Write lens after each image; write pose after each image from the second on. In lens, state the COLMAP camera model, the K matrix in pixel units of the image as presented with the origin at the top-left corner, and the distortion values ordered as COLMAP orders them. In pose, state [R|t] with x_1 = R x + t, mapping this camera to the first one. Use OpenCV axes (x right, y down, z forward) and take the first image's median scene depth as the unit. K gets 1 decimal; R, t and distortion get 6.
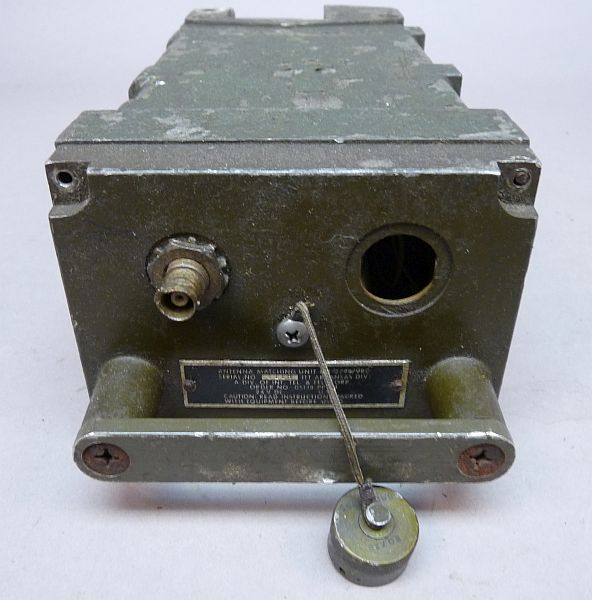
lens RADIAL K [[634.7, 0, 296.0], [0, 634.7, 300.0], [0, 0, 1]] dist [-0.002335, -0.000489]
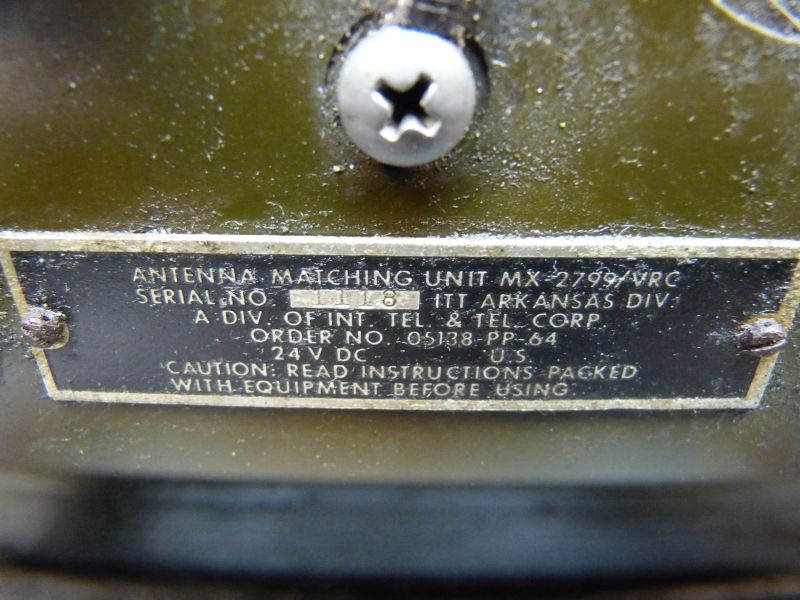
lens RADIAL K [[631.3, 0, 400.0], [0, 631.3, 300.0], [0, 0, 1]] dist [-0.061085, -0.004231]
pose [[0.999921, 0.011480, 0.005076, -0.007001], [-0.011524, 0.999897, 0.008609, 0.118926], [-0.004977, -0.008667, 0.999950, 0.722141]]
